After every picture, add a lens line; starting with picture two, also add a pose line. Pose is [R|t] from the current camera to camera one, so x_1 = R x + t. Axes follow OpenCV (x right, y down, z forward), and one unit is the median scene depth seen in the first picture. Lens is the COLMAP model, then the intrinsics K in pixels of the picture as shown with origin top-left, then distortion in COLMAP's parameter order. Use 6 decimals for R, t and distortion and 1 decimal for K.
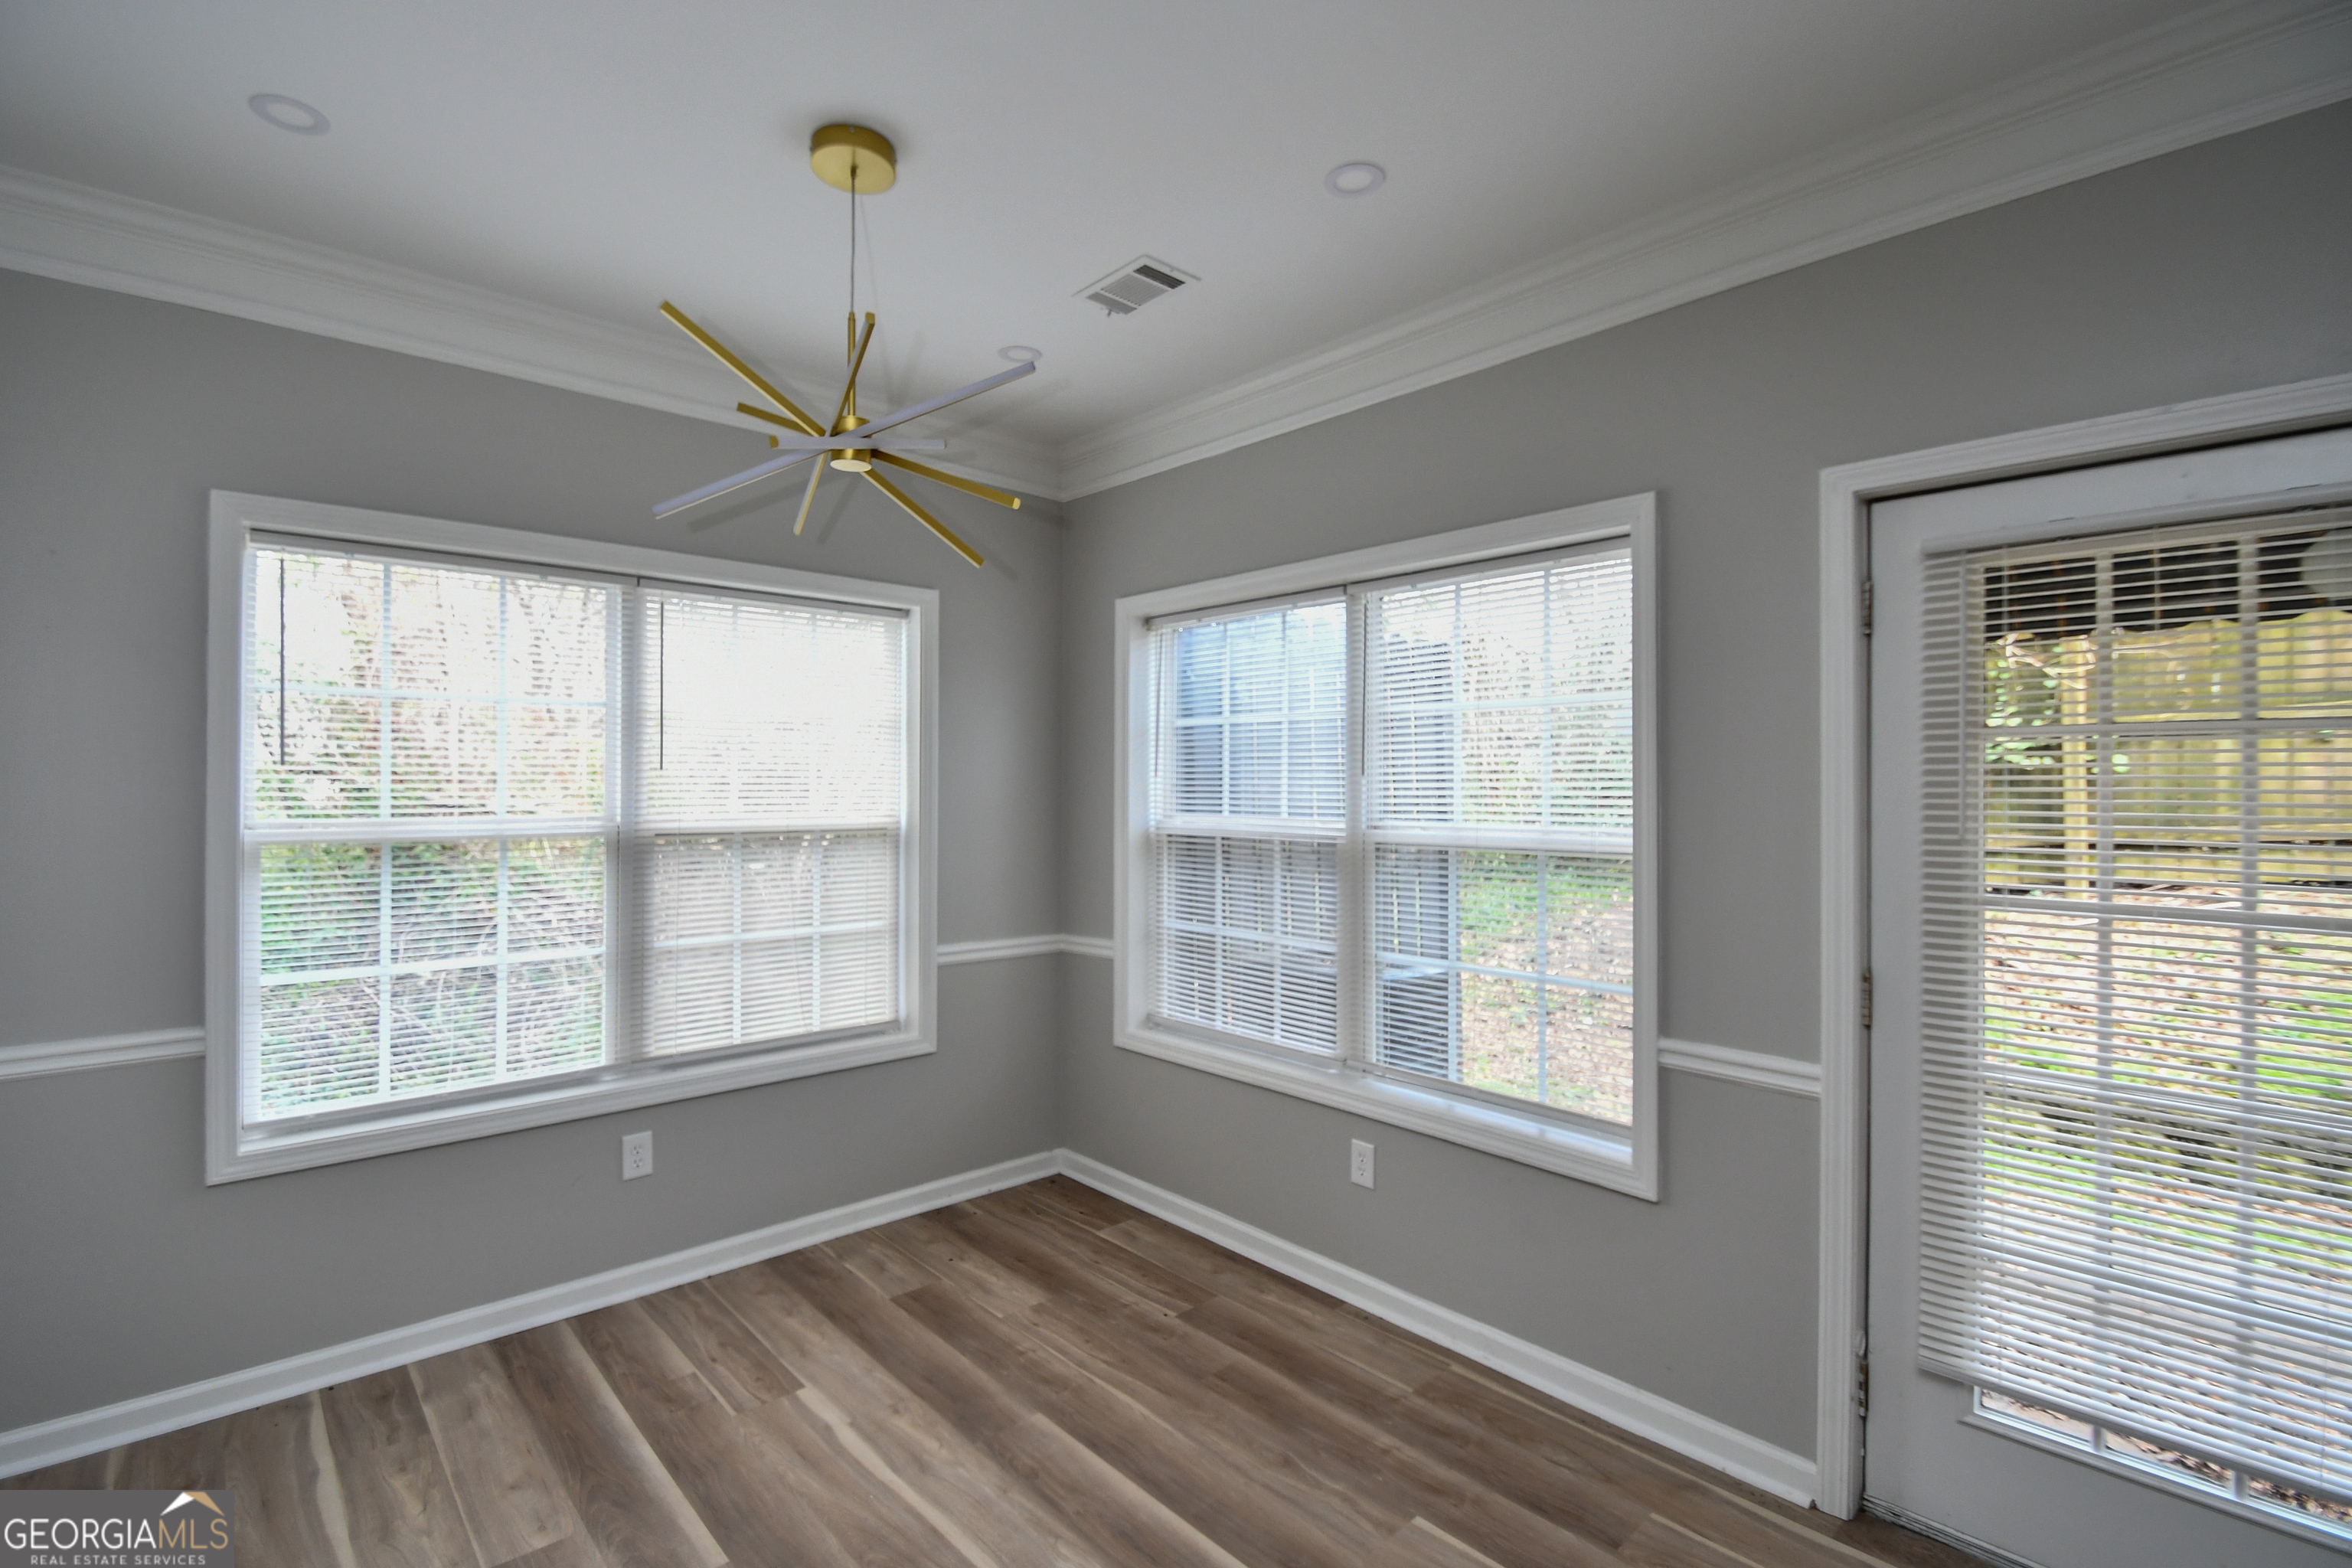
lens RADIAL K [[1054.7, 0, 1145.8], [0, 1054.7, 784.1], [0, 0, 1]] dist [0.005881, -0.013459]
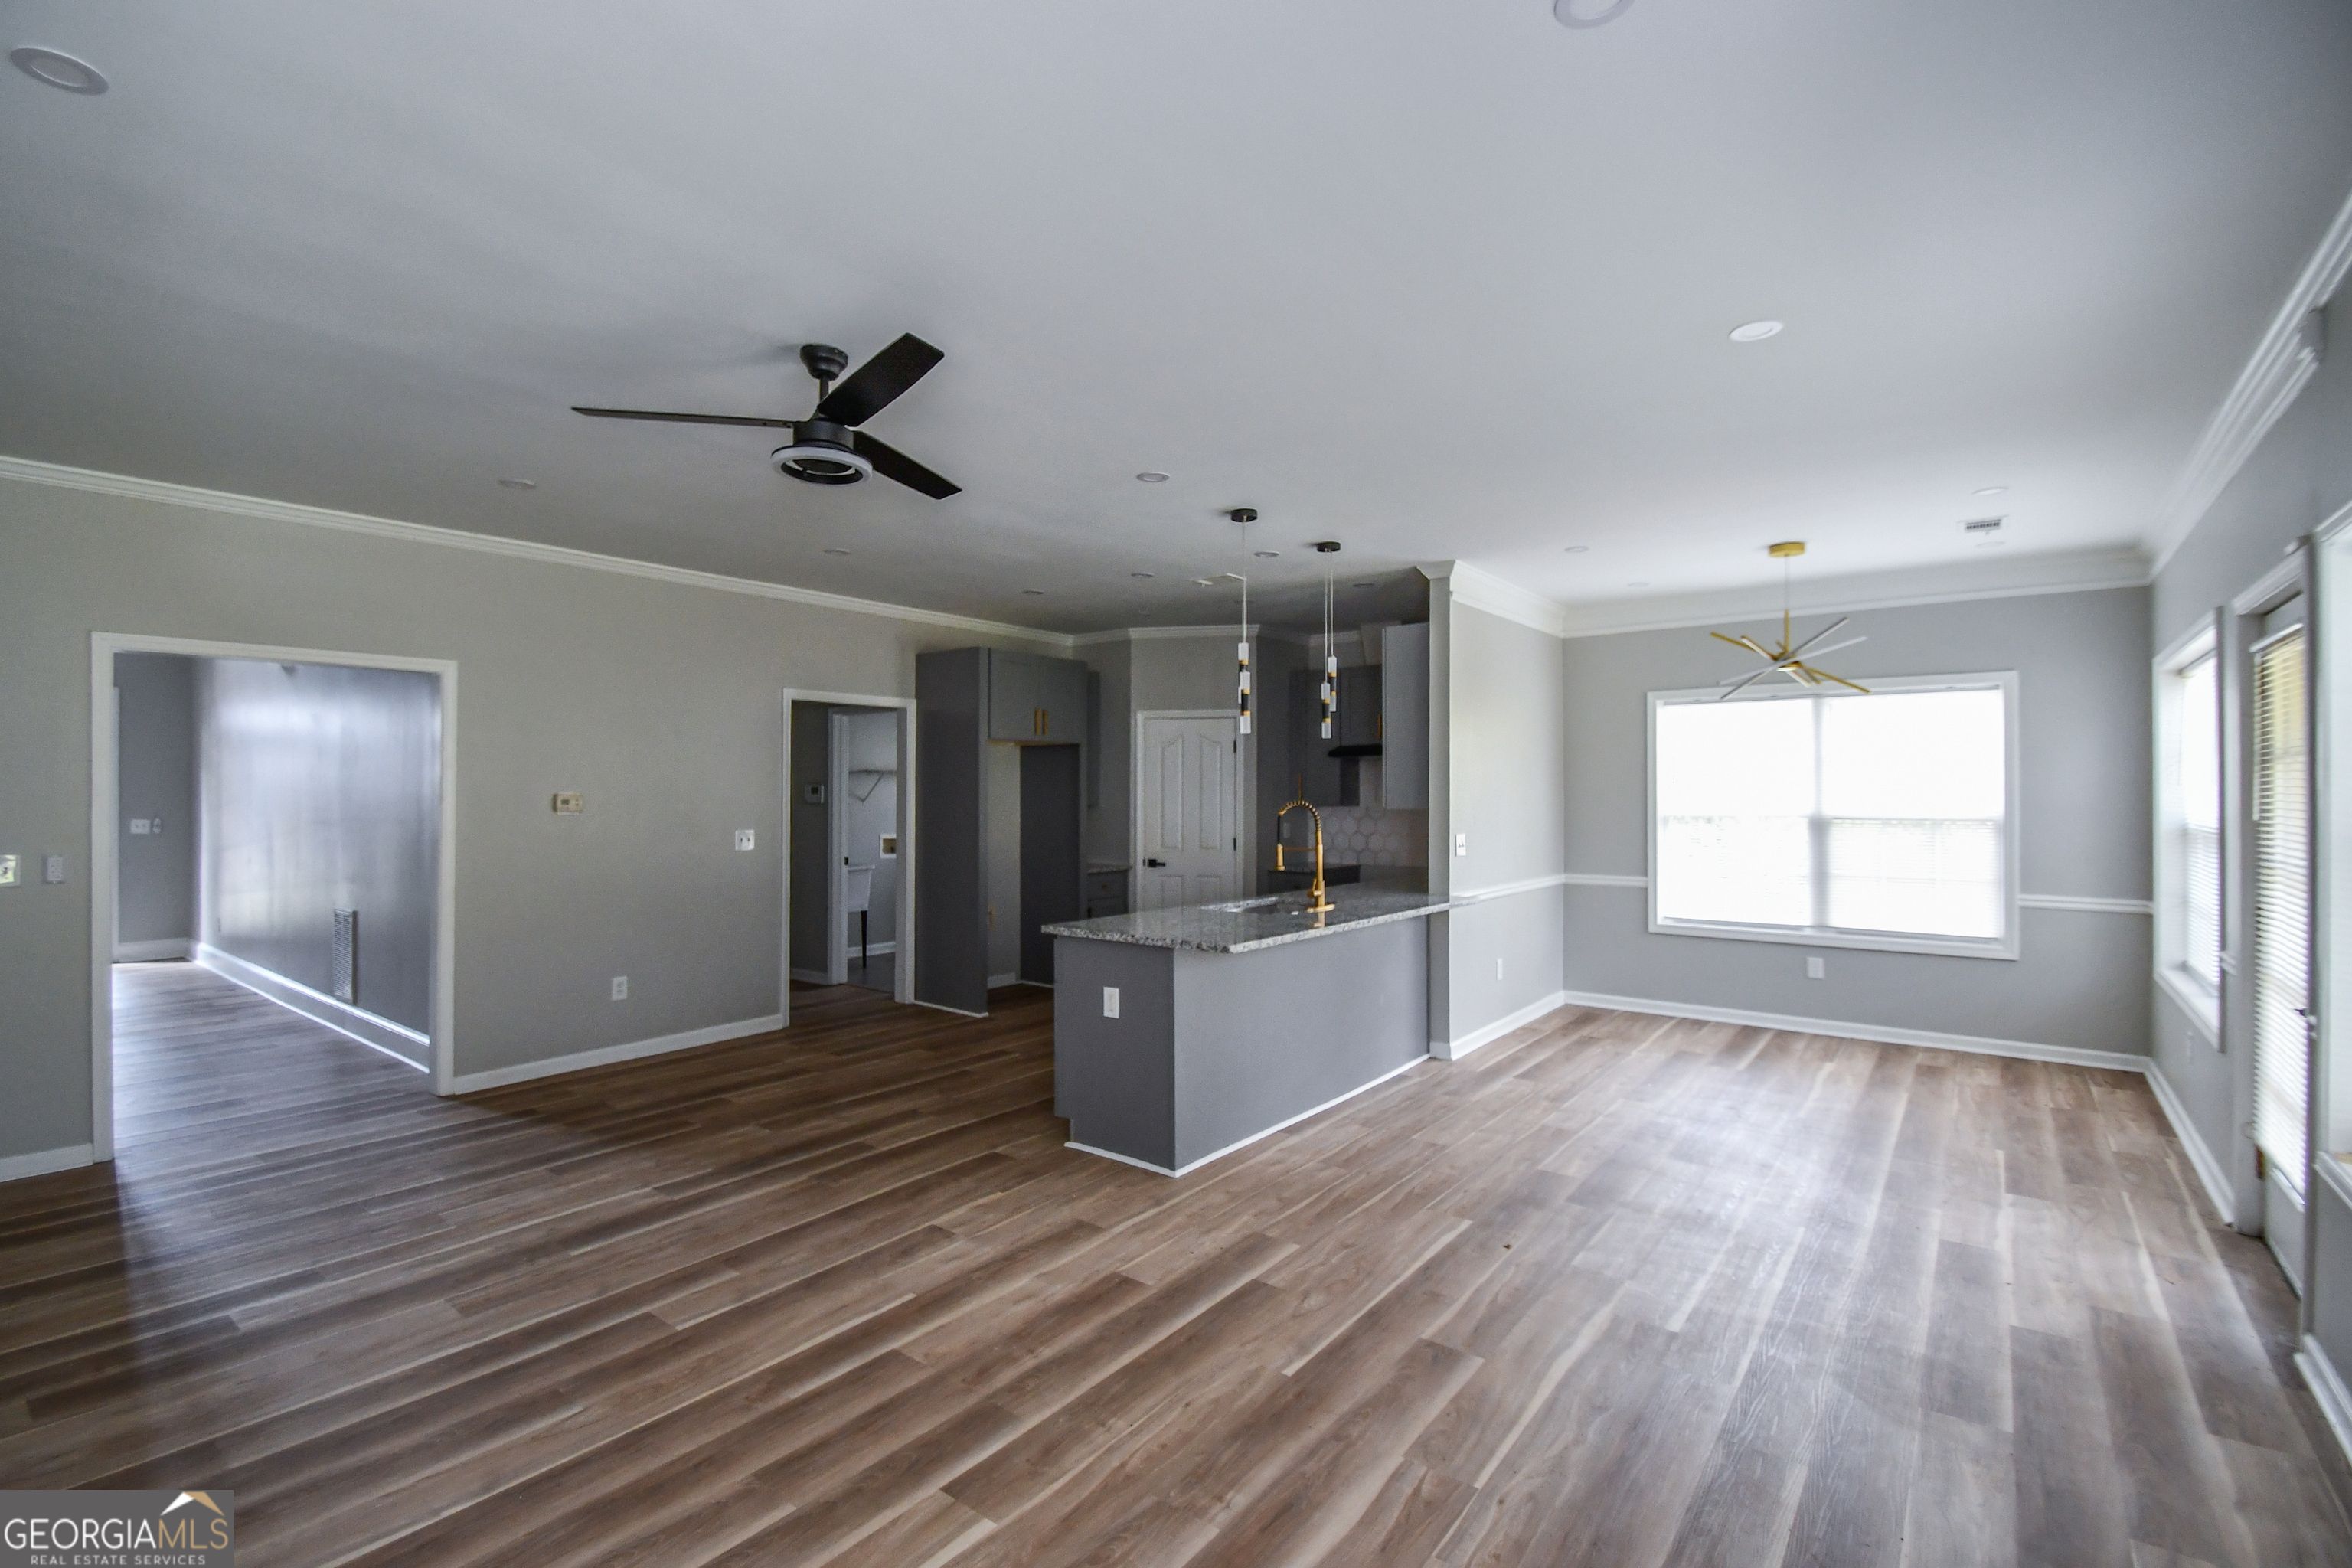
lens RADIAL K [[1054.7, 0, 1148.0], [0, 1054.7, 786.2], [0, 0, 1]] dist [0.005881, -0.013459]
pose [[0.168226, -0.009774, -0.985700, 1.432975], [0.004335, 0.999949, -0.009175, 0.000508], [0.985739, -0.002730, 0.168260, -0.699845]]
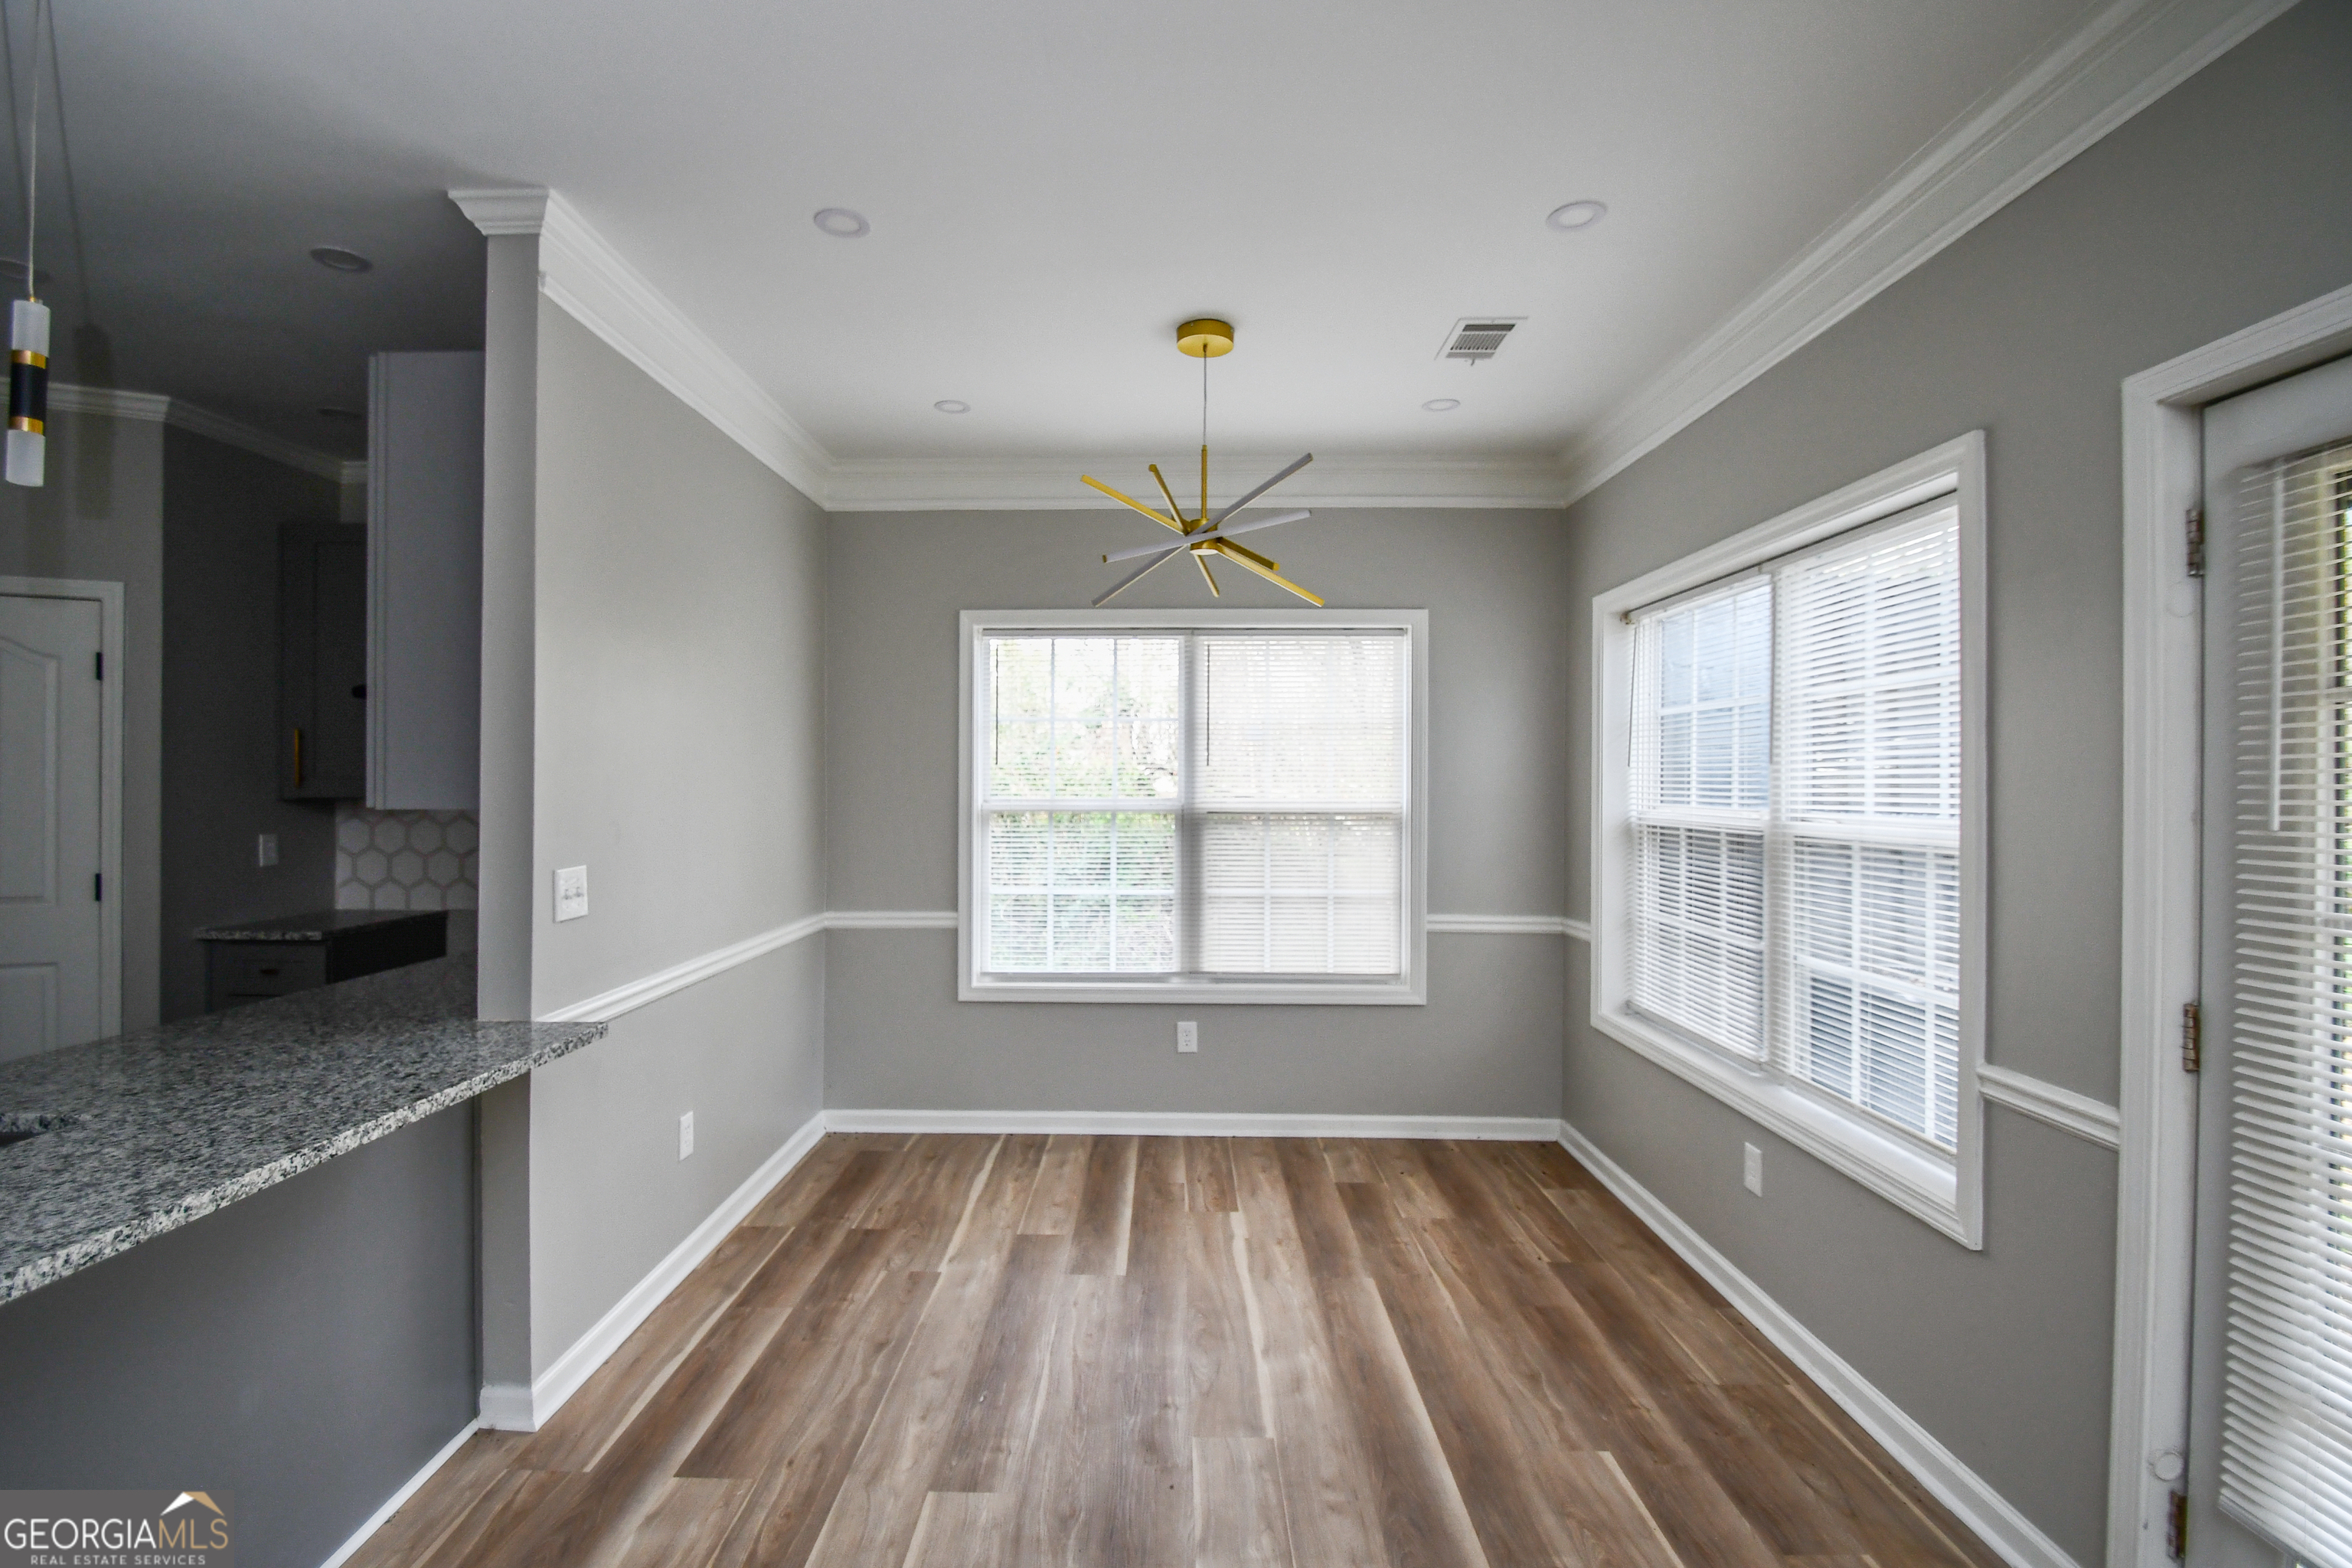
lens RADIAL K [[1054.7, 0, 1146.1], [0, 1054.7, 784.3], [0, 0, 1]] dist [0.005881, -0.013459]
pose [[0.729298, 0.001252, -0.684195, 0.465419], [0.001357, 0.999994, 0.003276, 0.007067], [0.684195, -0.003318, 0.729292, -0.075014]]
